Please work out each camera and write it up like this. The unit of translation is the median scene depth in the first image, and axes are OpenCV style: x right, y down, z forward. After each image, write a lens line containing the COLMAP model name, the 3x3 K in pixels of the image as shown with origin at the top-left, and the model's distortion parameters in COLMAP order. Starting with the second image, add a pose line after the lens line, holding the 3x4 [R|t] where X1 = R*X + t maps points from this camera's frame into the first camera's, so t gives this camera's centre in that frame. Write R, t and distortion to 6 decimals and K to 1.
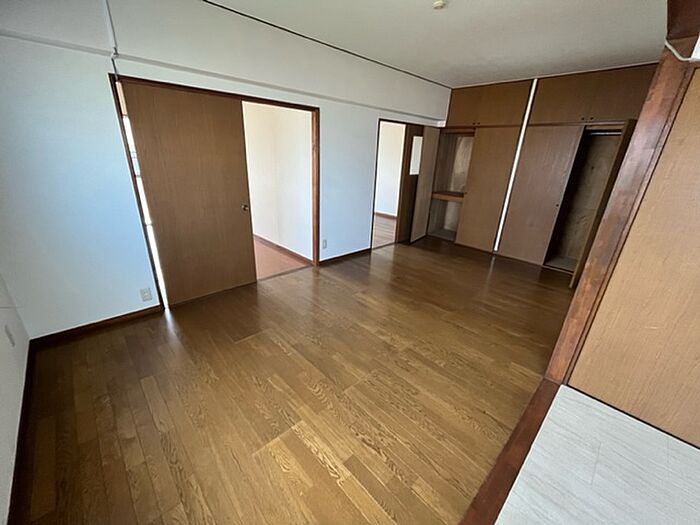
lens RADIAL K [[283.6, 0, 348.2], [0, 283.6, 262.6], [0, 0, 1]] dist [0.001174, 0.000230]
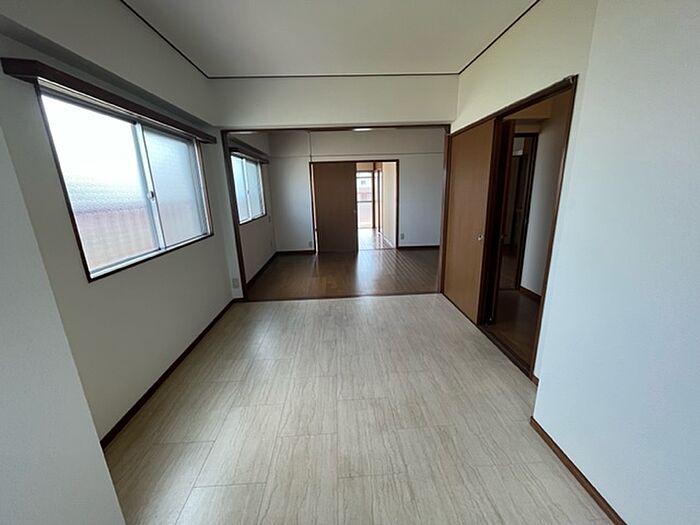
lens RADIAL K [[283.6, 0, 350.0], [0, 283.6, 262.0], [0, 0, 1]] dist [0.001174, 0.000230]
pose [[0.759648, 0.100809, -0.642473, 0.660820], [-0.175971, 0.982922, -0.053837, 0.193491], [0.626074, 0.153954, 0.764414, -0.367964]]
